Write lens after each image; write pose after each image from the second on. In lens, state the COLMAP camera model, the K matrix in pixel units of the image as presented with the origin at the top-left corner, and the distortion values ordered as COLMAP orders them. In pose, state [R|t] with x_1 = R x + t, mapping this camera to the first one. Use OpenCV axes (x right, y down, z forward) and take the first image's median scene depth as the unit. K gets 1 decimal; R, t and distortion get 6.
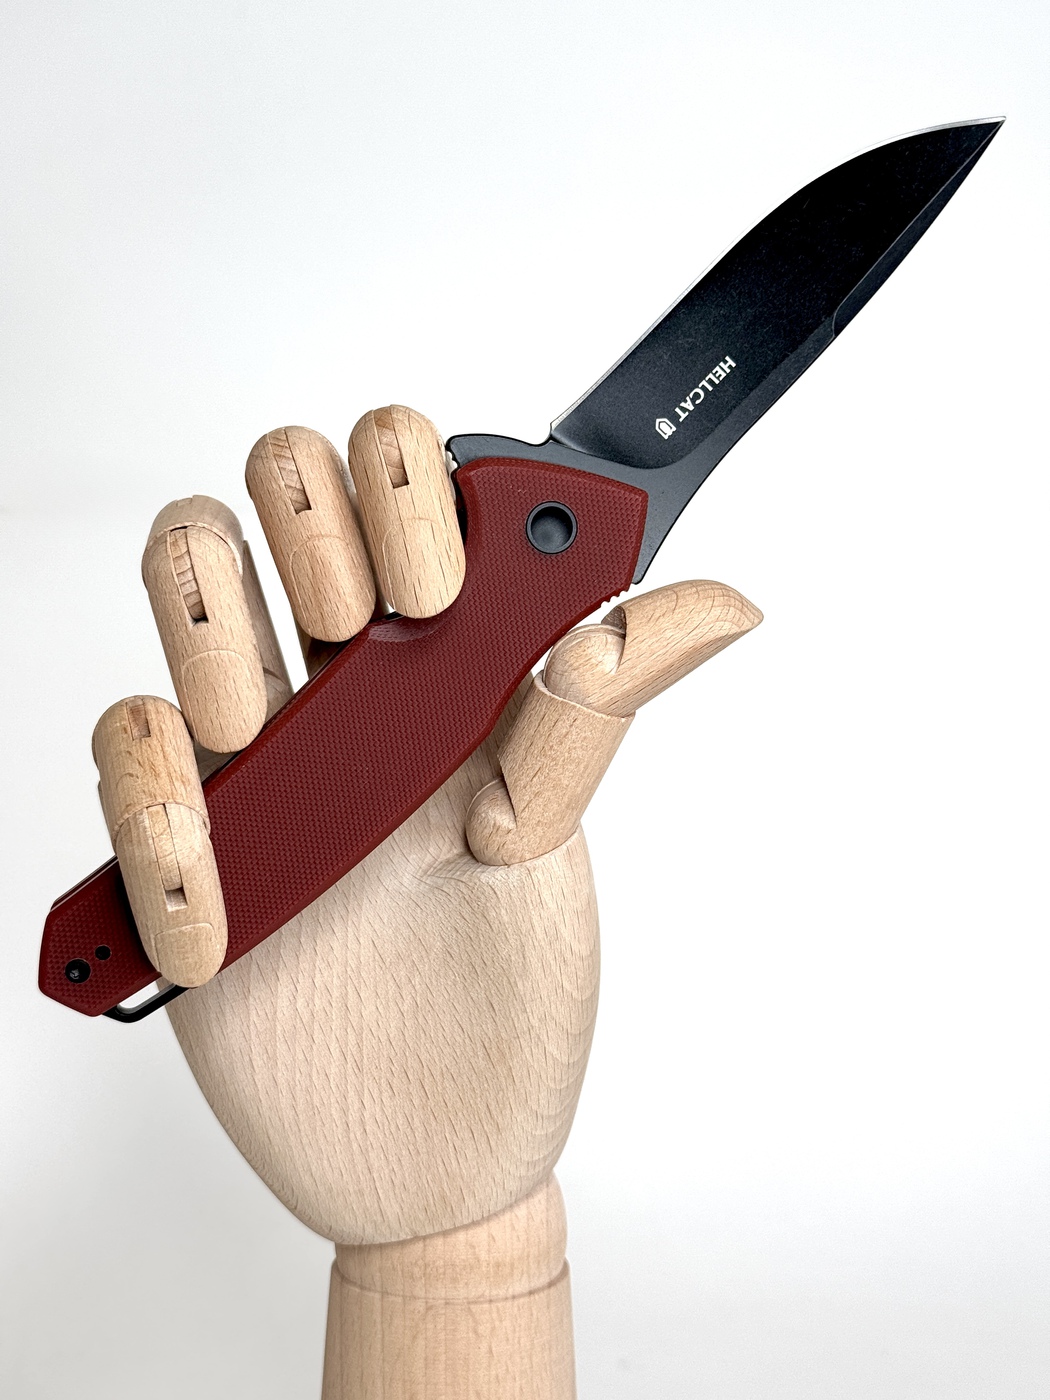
lens RADIAL K [[1980.8, 0, 555.1], [0, 1980.8, 717.5], [0, 0, 1]] dist [0.111356, 0.000000]
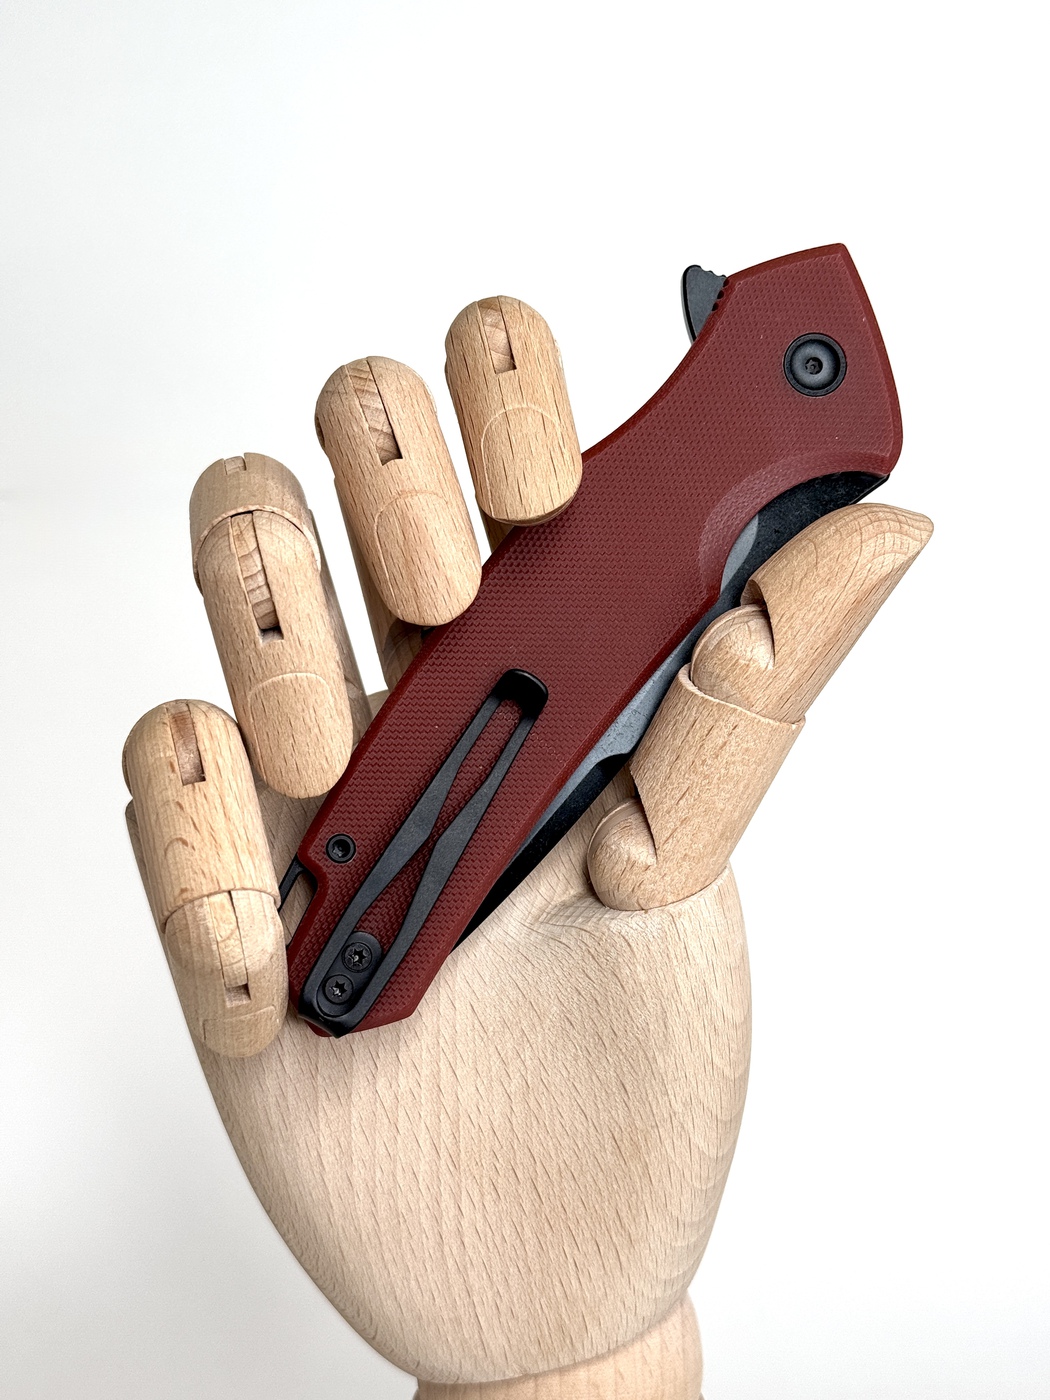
lens RADIAL K [[1980.8, 0, 546.4], [0, 1980.8, 733.0], [0, 0, 1]] dist [0.111356, 0.000000]
pose [[0.999923, -0.005344, 0.011223, -0.070034], [0.005343, 0.999986, 0.000093, 0.003162], [-0.011224, -0.000033, 0.999937, 0.200988]]
